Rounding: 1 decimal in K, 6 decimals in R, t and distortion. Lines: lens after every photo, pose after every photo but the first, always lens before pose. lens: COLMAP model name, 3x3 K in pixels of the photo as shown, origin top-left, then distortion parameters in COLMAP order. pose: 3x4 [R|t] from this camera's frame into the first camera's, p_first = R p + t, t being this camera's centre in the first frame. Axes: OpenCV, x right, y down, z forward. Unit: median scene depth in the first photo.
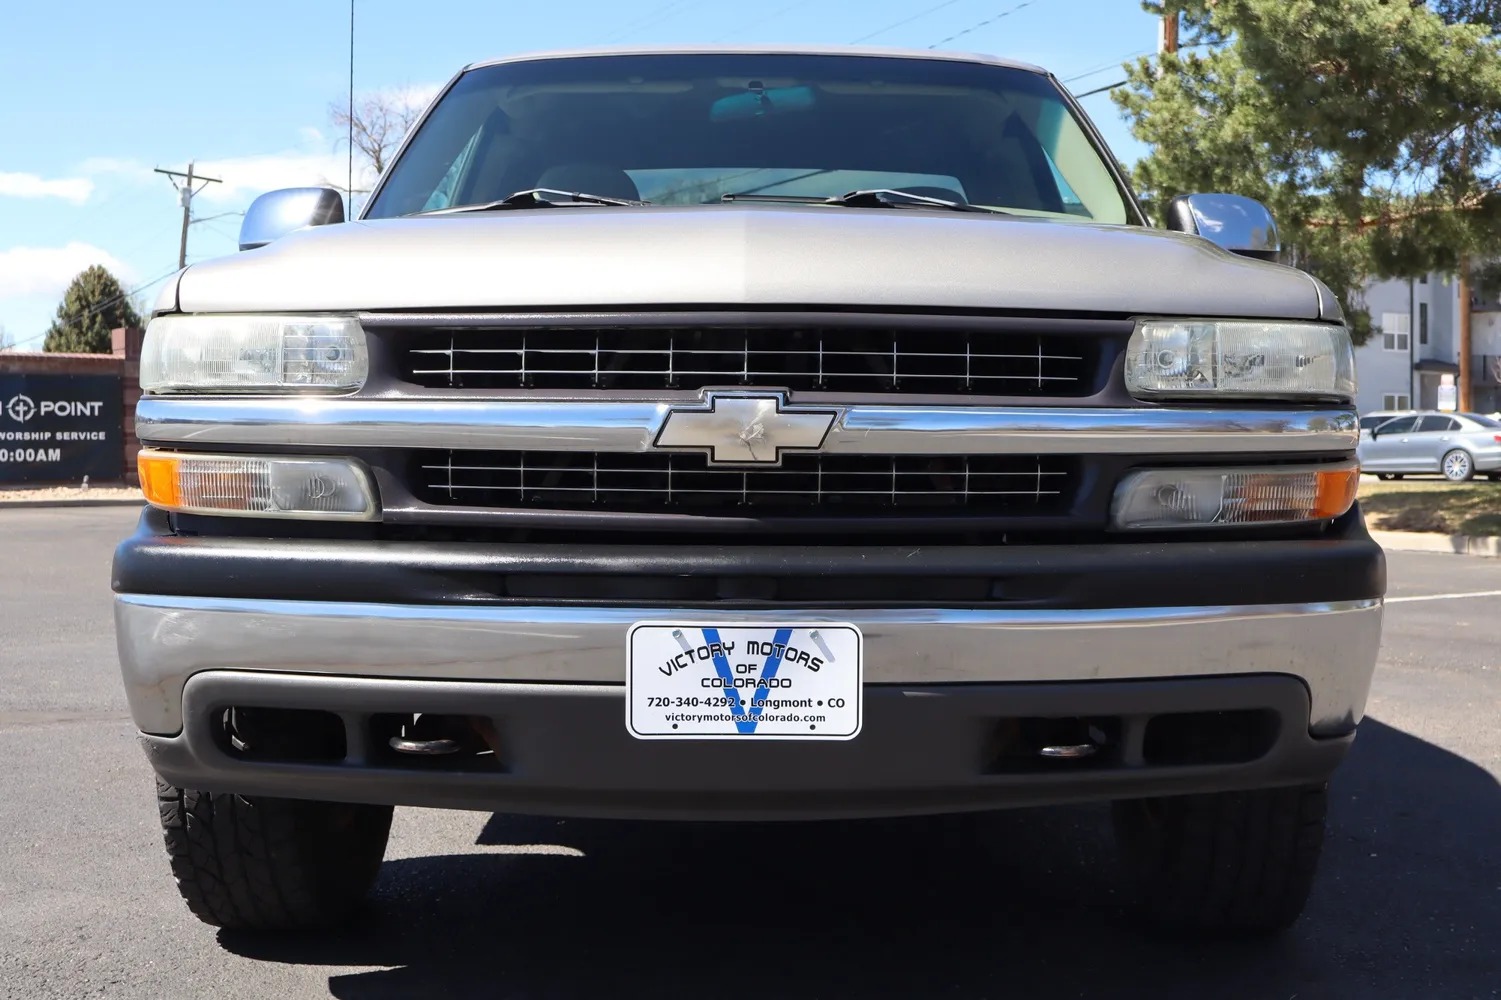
lens RADIAL K [[1820.1, 0, 750.5], [0, 1820.1, 500.0], [0, 0, 1]] dist [0.014159, -0.001506]
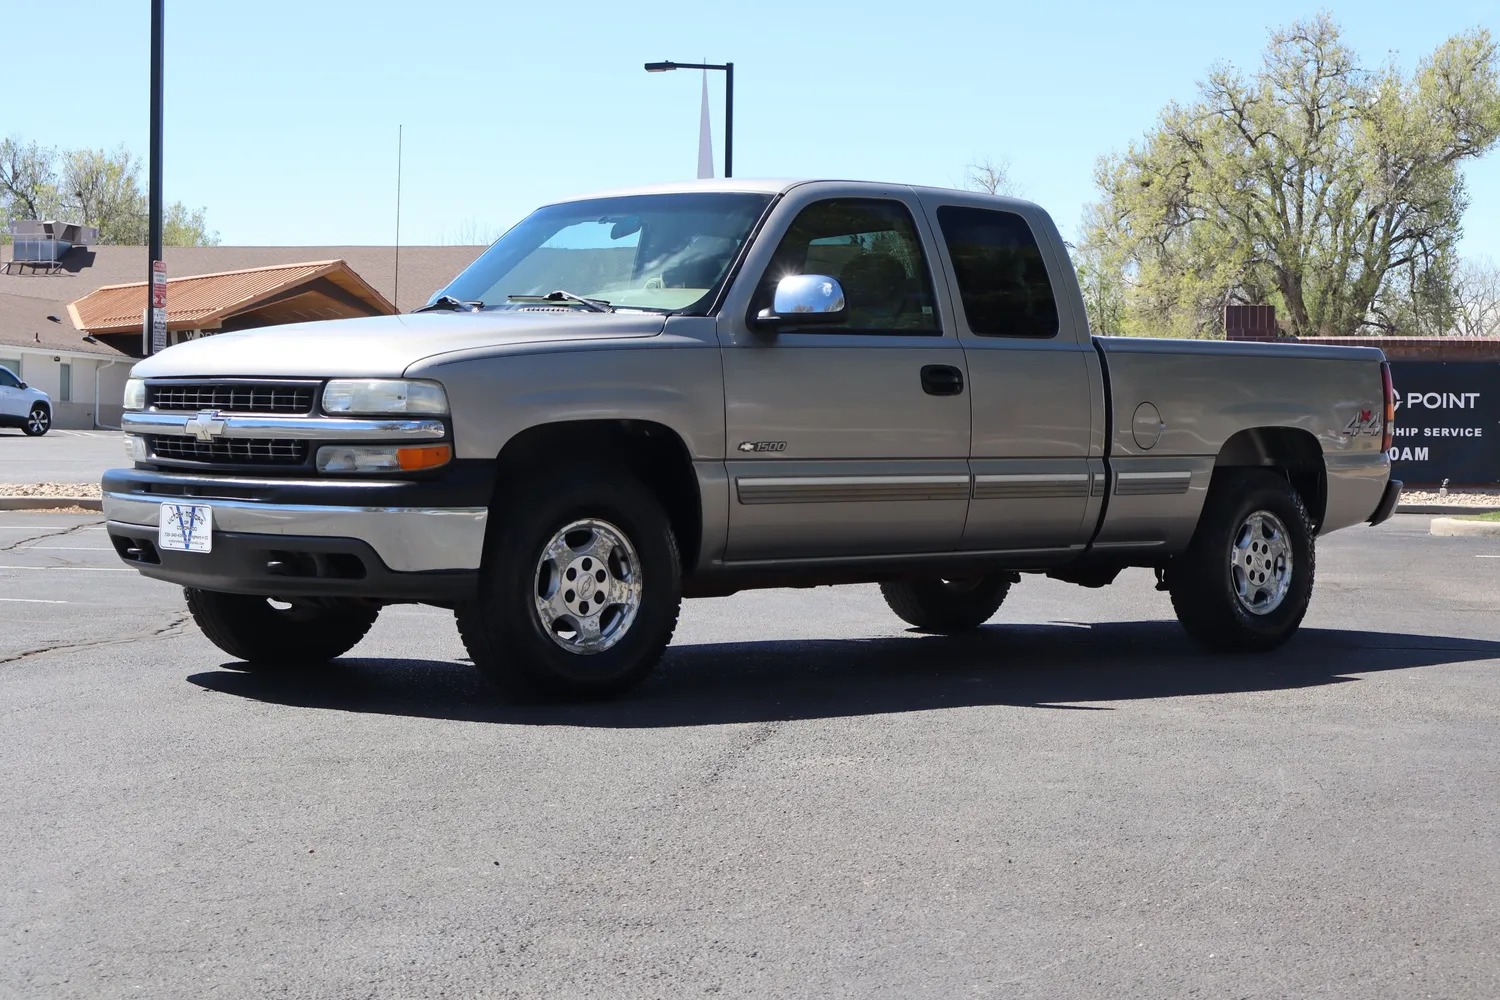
lens RADIAL K [[2534.8, 0, 750.0], [0, 2534.8, 500.0], [0, 0, 1]] dist [-0.004592, -0.106884]
pose [[0.704841, 0.026809, -0.708859, 2.646496], [-0.032912, 0.999445, 0.005073, 0.016422], [0.708602, 0.019754, 0.705332, -0.797236]]
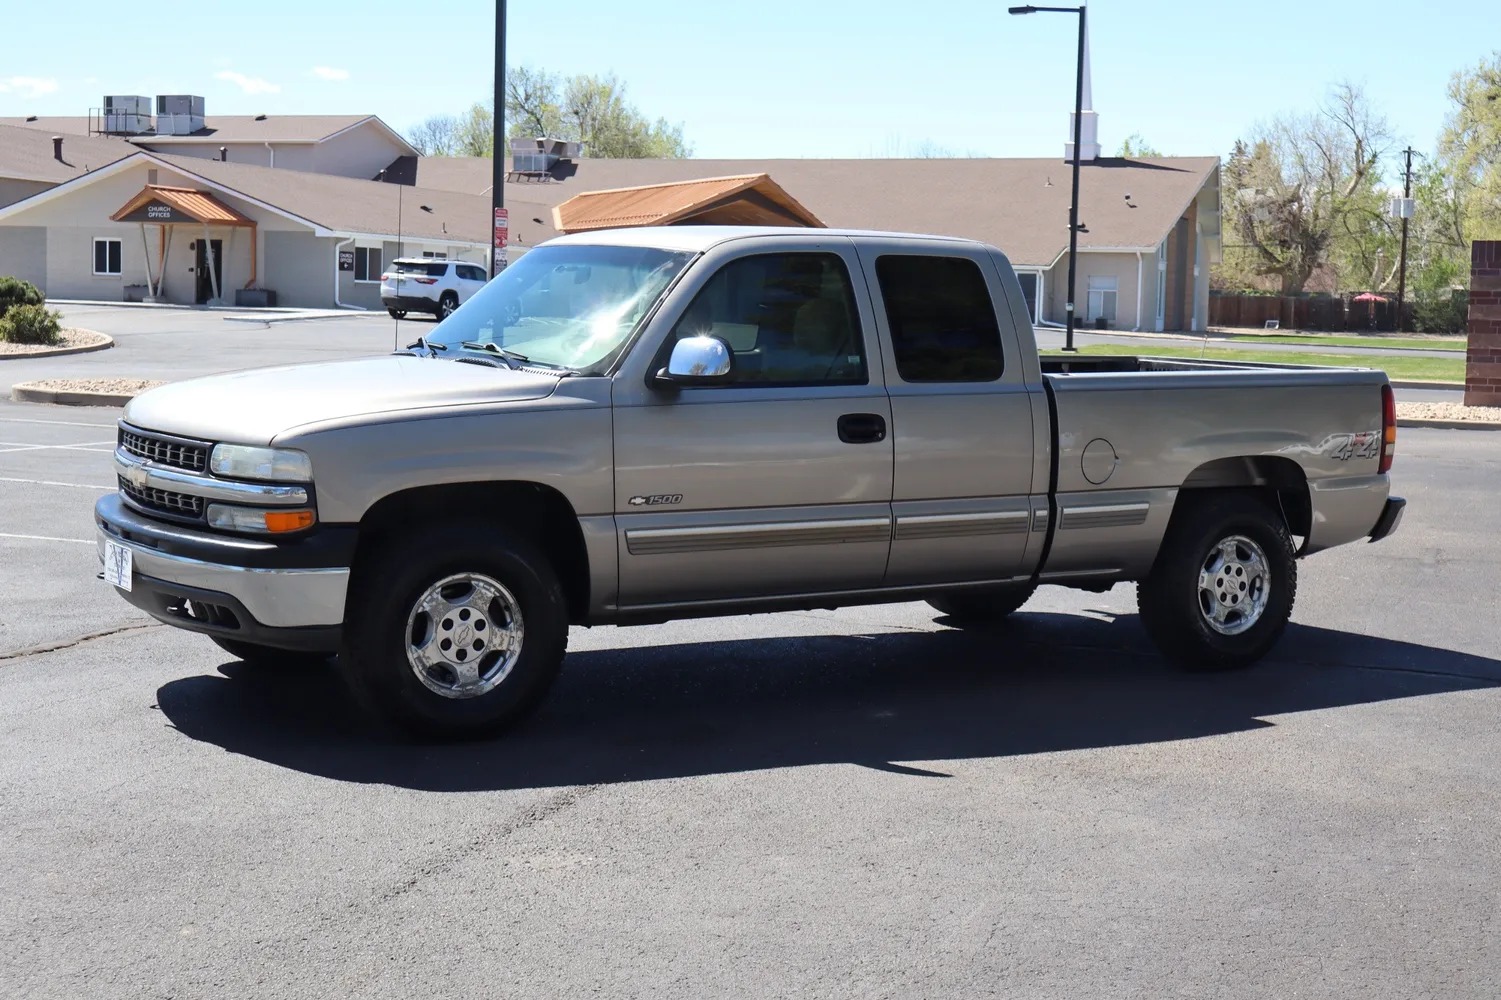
lens RADIAL K [[2090.3, 0, 750.5], [0, 2090.3, 500.0], [0, 0, 1]] dist [0.026869, -0.005261]
pose [[0.556030, 0.094609, -0.825760, 2.765788], [-0.049086, 0.995504, 0.081005, -0.268950], [0.829711, -0.004508, 0.558174, 0.020544]]
